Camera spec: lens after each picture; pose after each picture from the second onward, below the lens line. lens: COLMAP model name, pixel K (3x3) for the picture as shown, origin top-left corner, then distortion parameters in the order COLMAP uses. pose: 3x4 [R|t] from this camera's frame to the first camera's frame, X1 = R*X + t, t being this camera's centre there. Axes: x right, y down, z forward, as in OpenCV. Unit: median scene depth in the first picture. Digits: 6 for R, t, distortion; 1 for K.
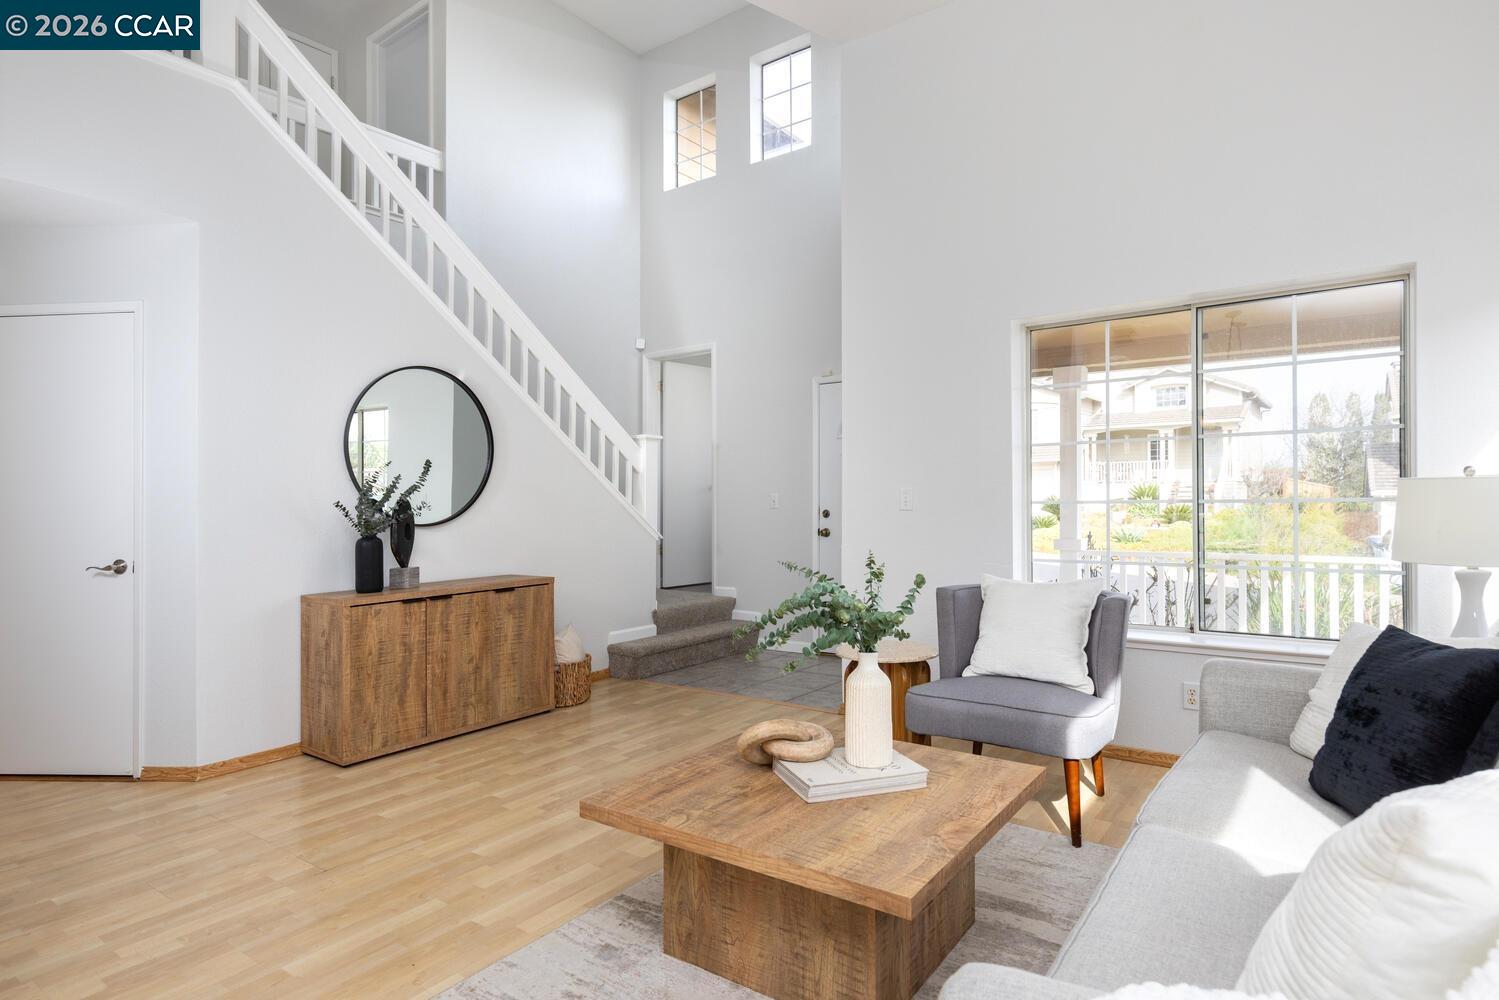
lens RADIAL K [[803.0, 0, 749.5], [0, 803.0, 500.0], [0, 0, 1]] dist [0.002984, 0.000746]
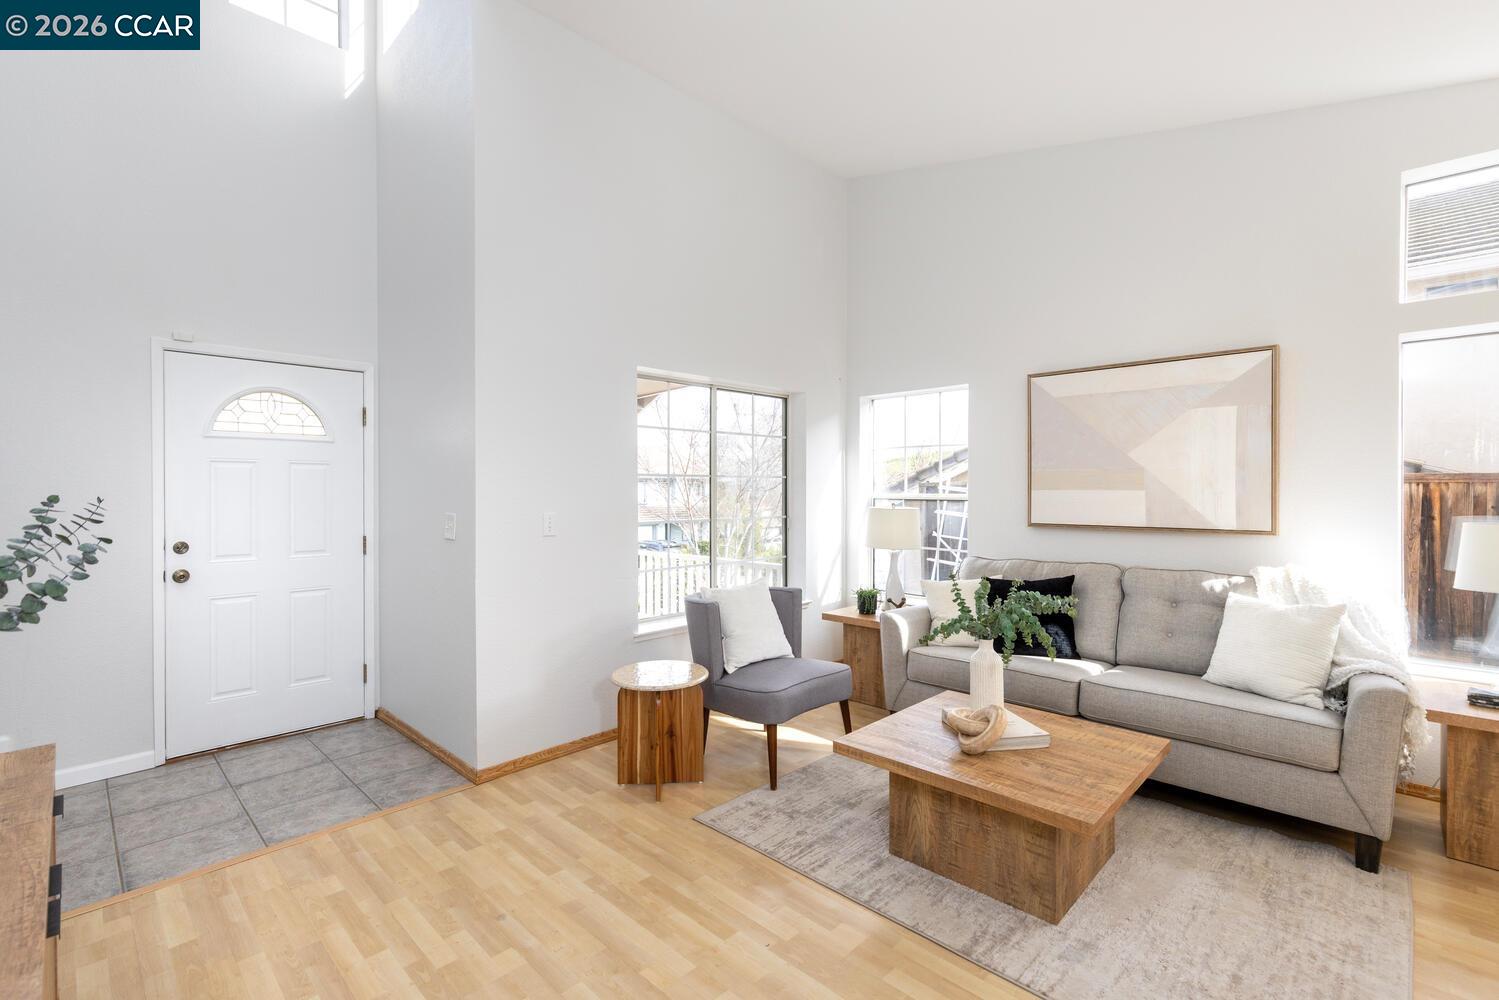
lens RADIAL K [[692.8, 0, 749.5], [0, 692.8, 500.0], [0, 0, 1]] dist [0.000625, 0.000100]
pose [[0.148768, 0.001910, 0.988870, -0.663928], [0.004223, 0.999988, -0.002567, -0.031723], [-0.988863, 0.004557, 0.148758, 0.730611]]
